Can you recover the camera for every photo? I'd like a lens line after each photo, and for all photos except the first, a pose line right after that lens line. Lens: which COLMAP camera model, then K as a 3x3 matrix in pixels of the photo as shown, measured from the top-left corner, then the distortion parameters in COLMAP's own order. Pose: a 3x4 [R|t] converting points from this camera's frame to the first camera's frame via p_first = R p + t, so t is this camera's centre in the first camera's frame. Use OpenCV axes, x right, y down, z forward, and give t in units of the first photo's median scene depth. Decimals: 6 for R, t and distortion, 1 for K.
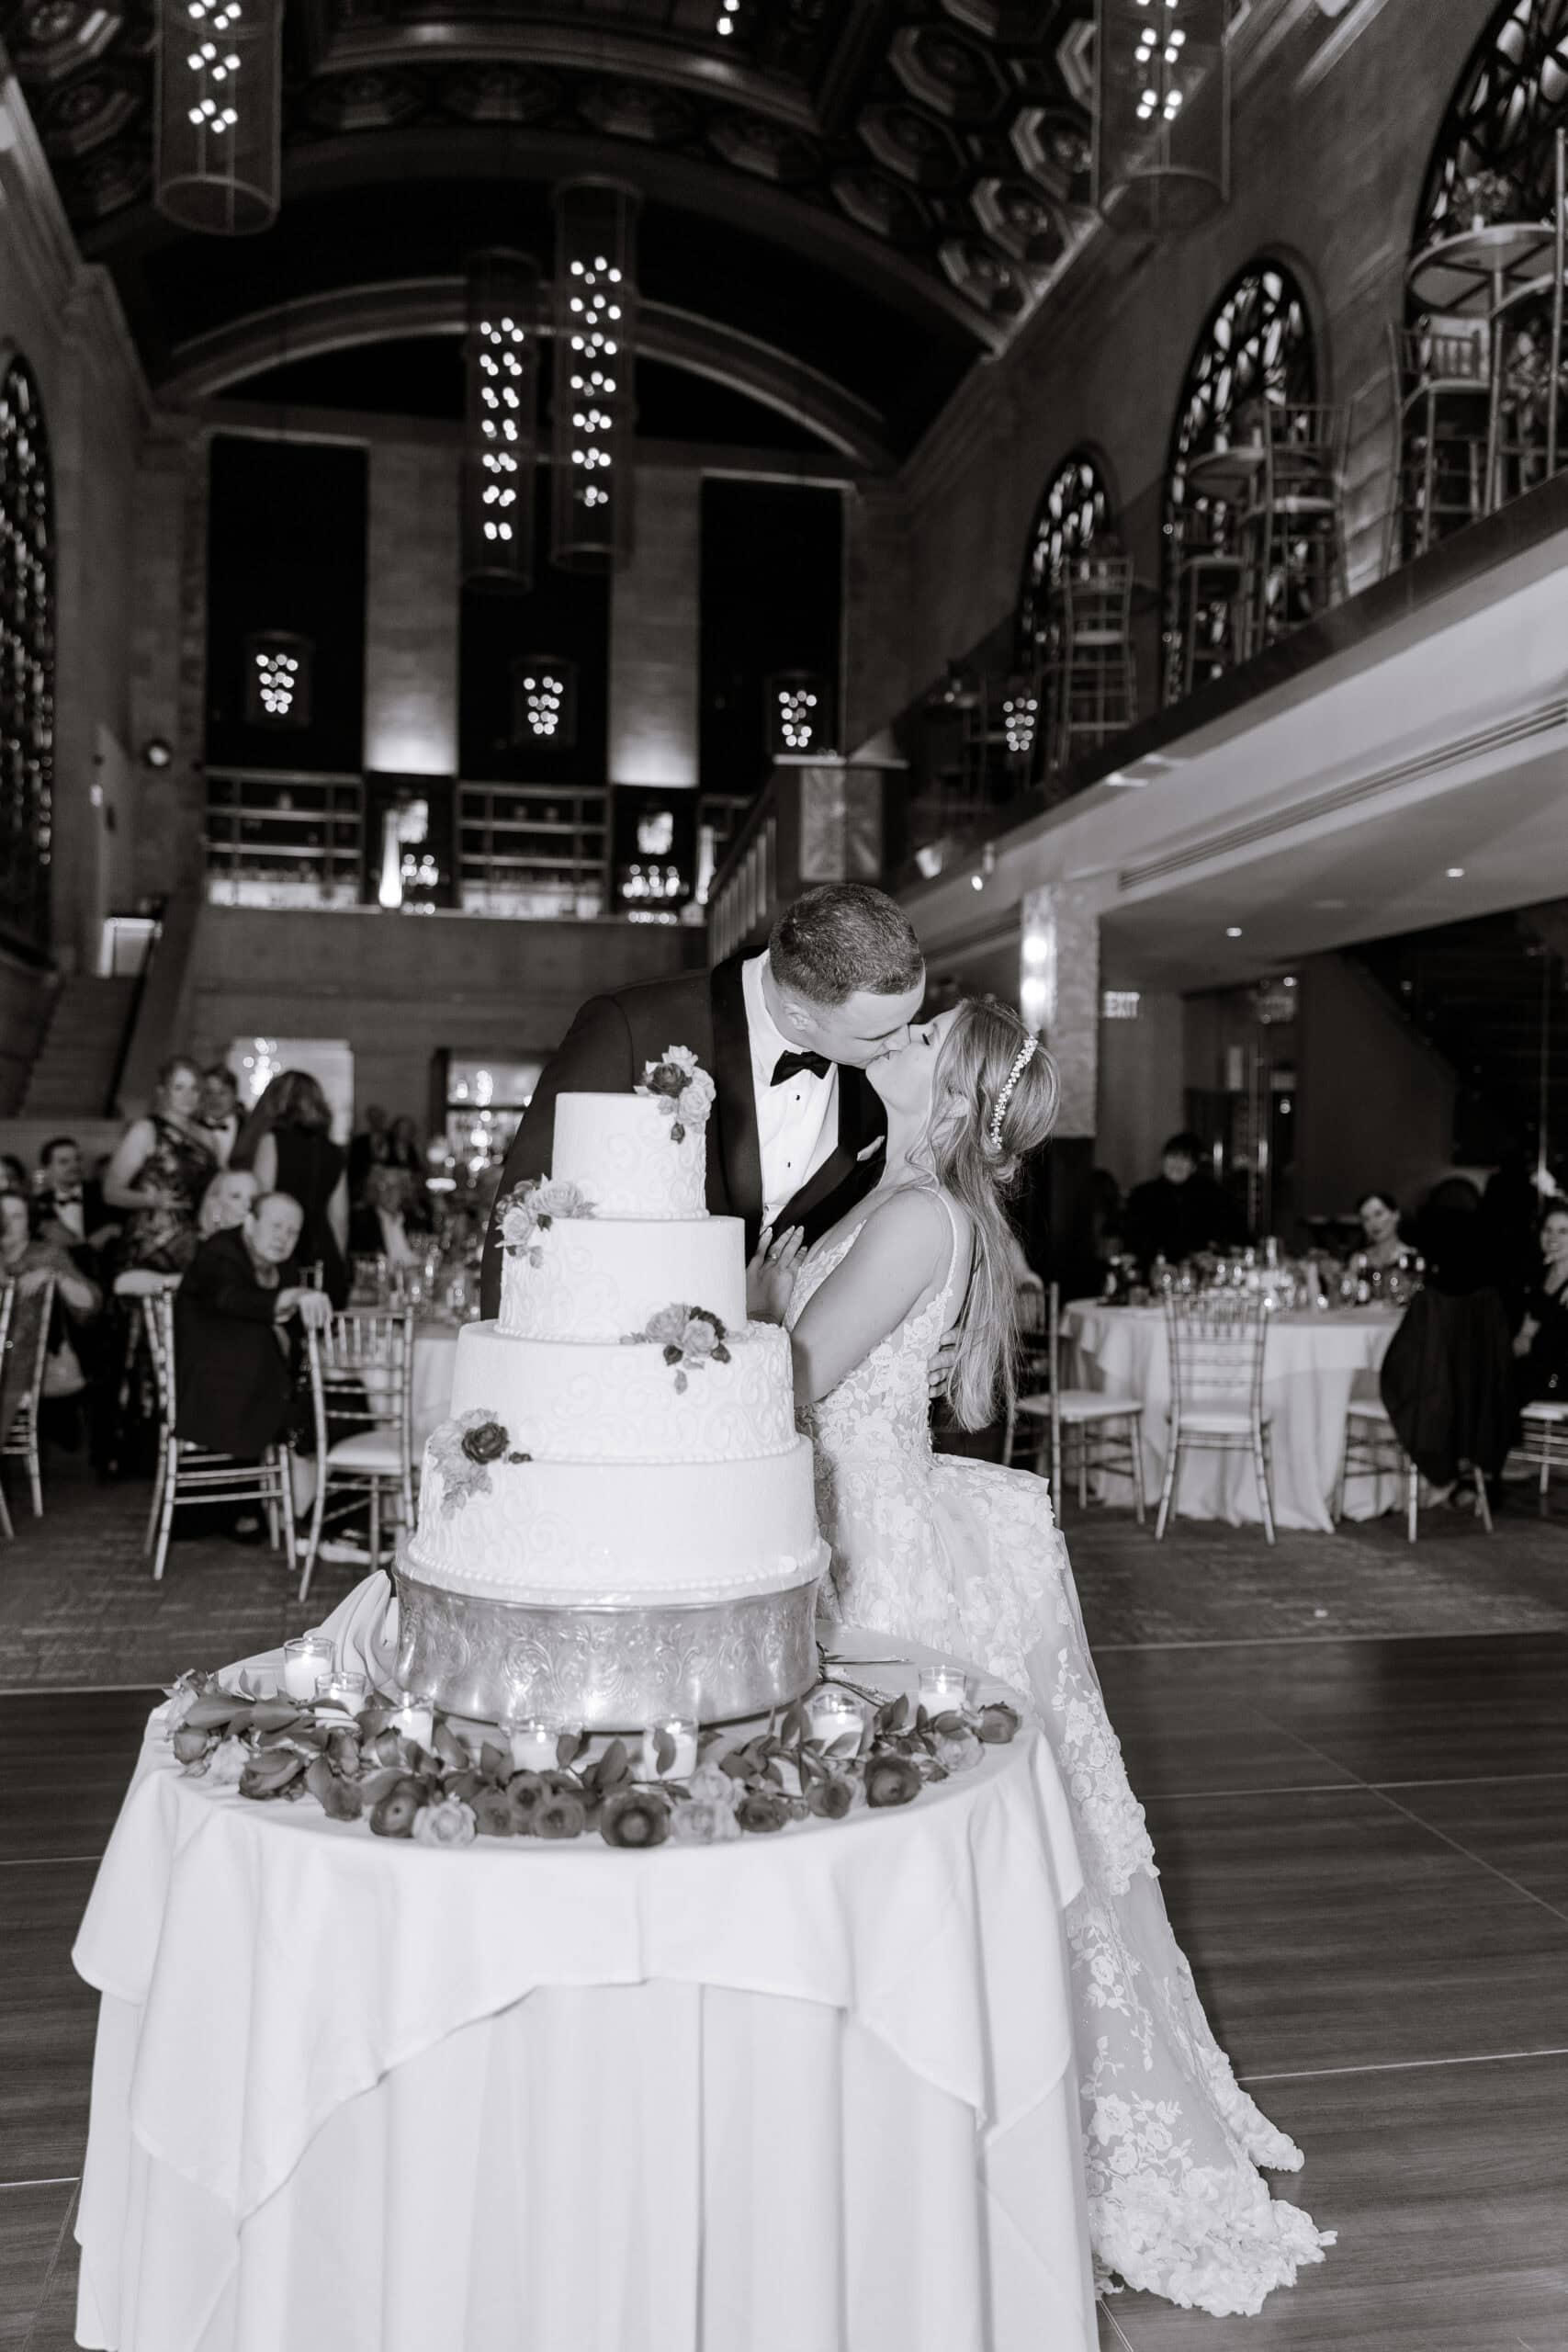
lens RADIAL K [[1967.4, 0, 784.0], [0, 1967.4, 1176.0], [0, 0, 1]] dist [0.004720, -0.011870]
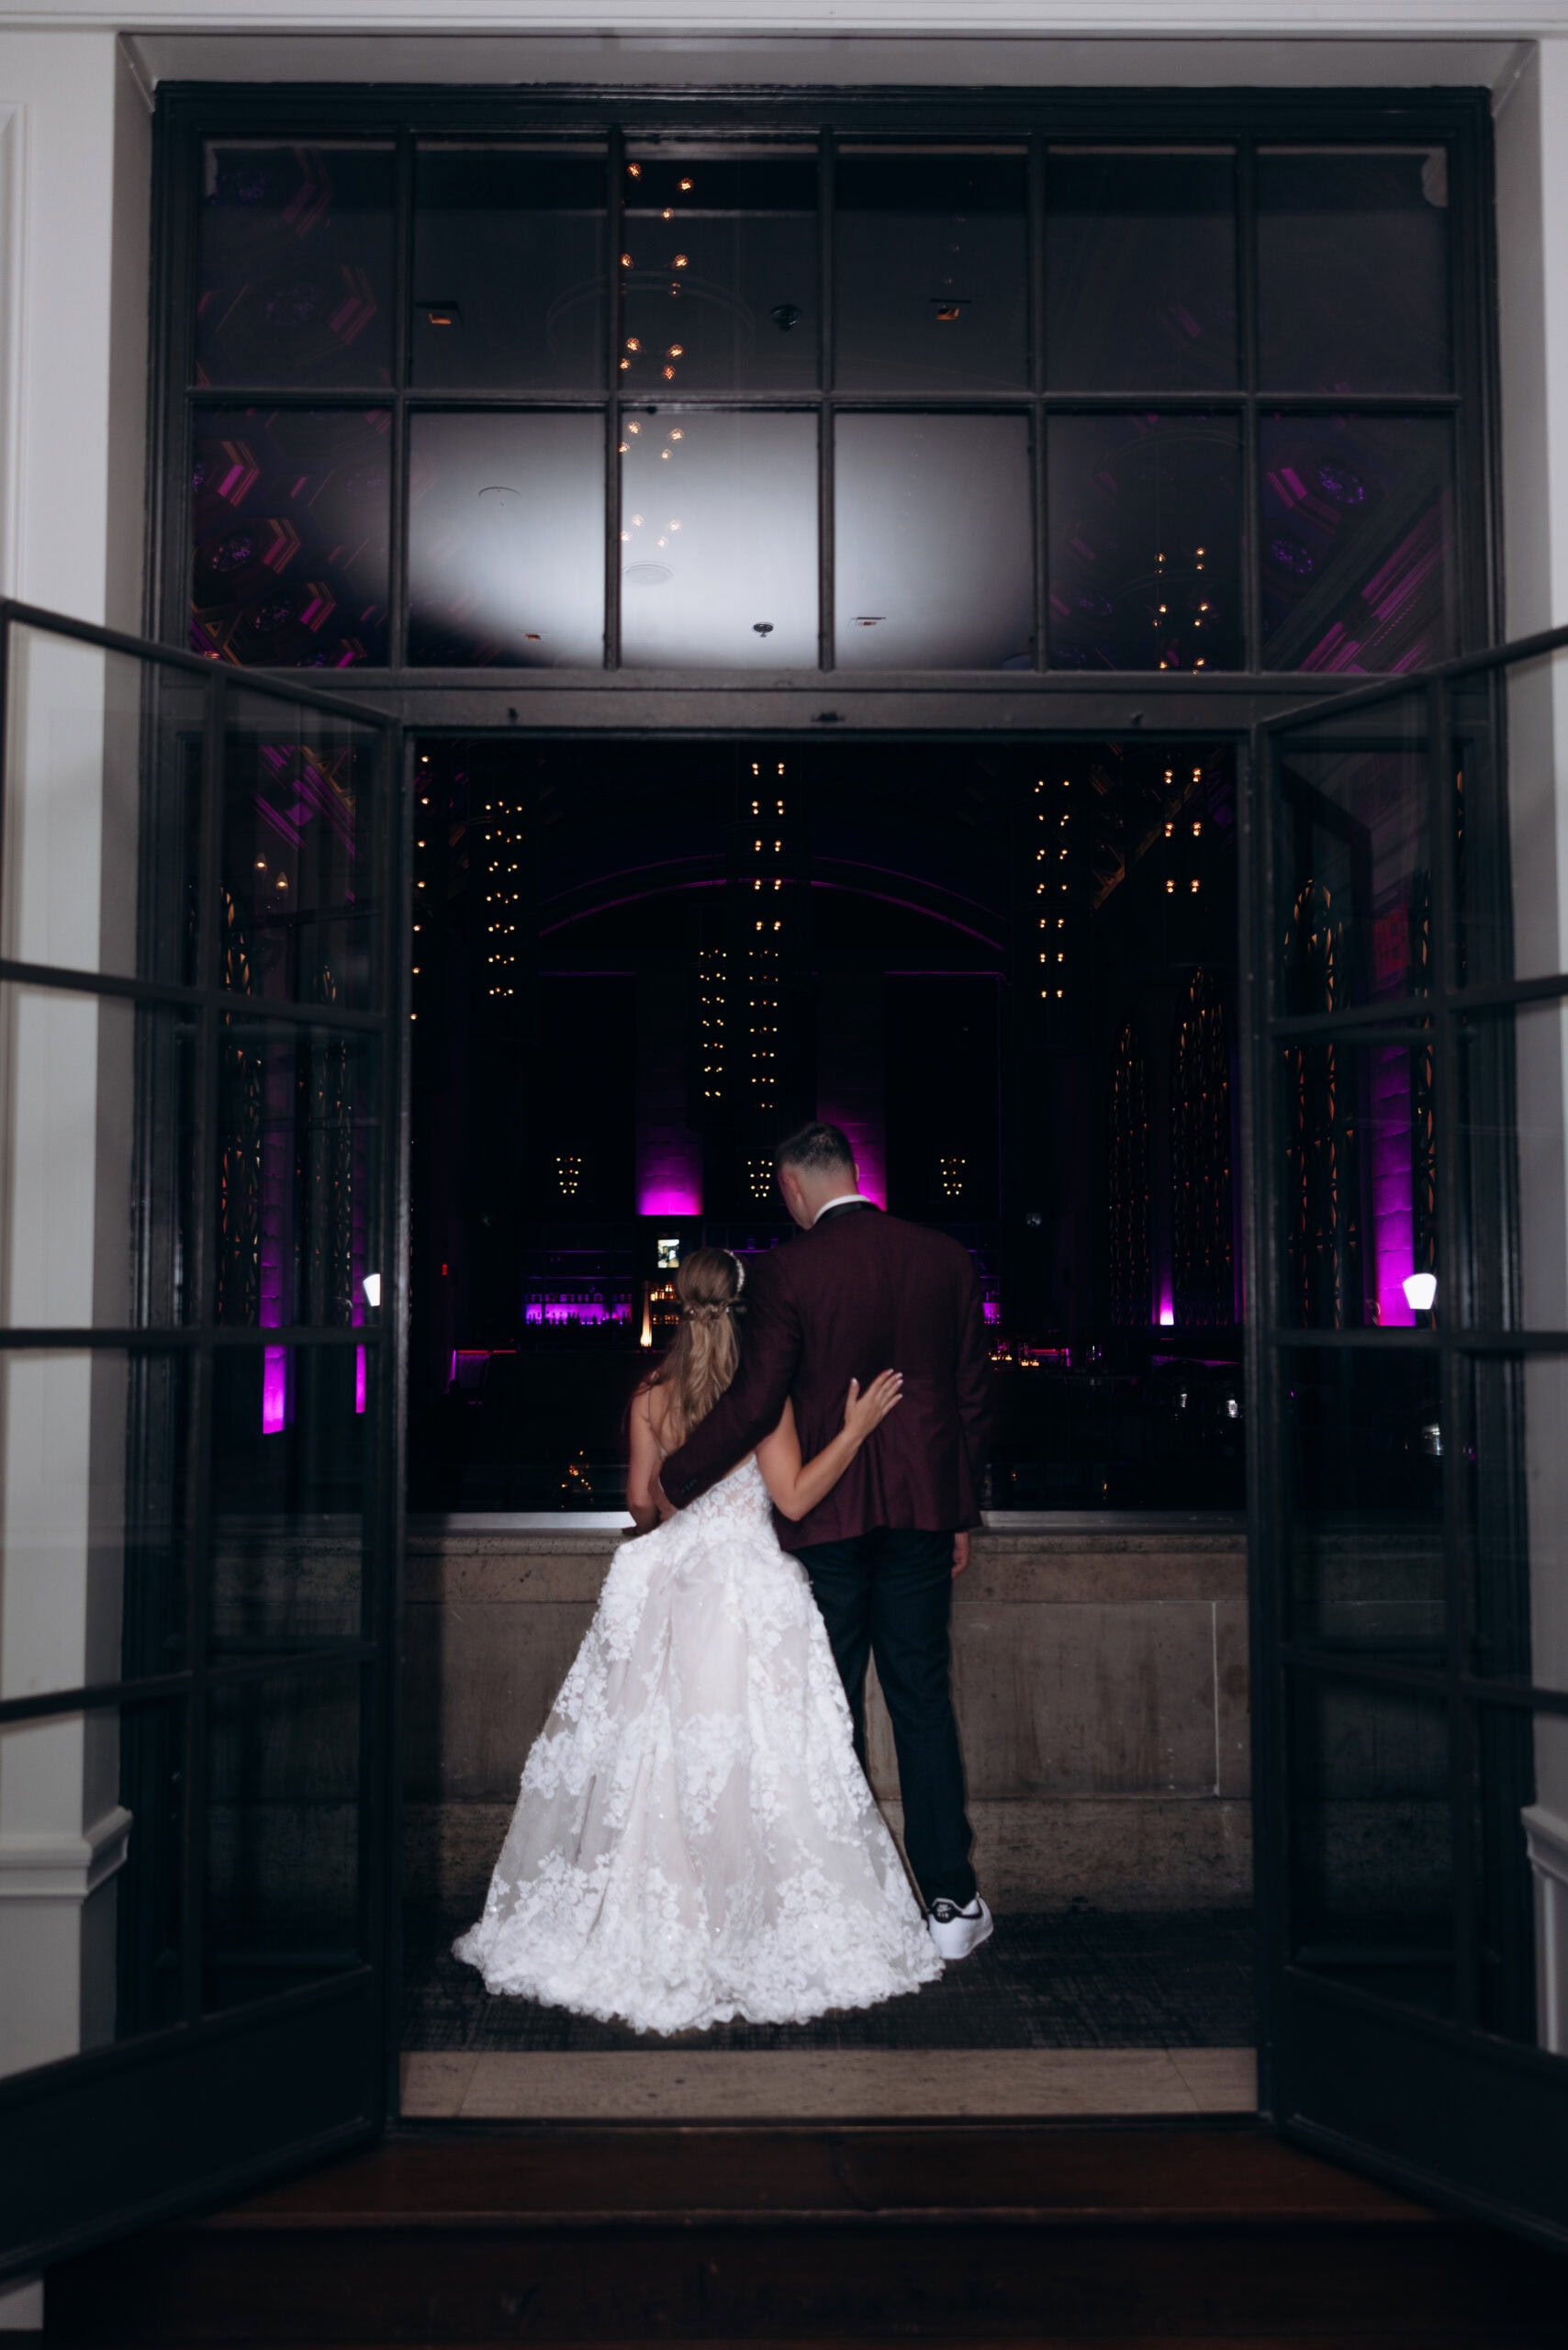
lens RADIAL K [[1965.9, 0, 784.0], [0, 1965.9, 1175.0], [0, 0, 1]] dist [0.004720, -0.011870]
pose [[0.983287, -0.026751, -0.180087, 0.139459], [0.016023, 0.998023, -0.060767, -0.162605], [0.181357, 0.056865, 0.981772, -0.326913]]
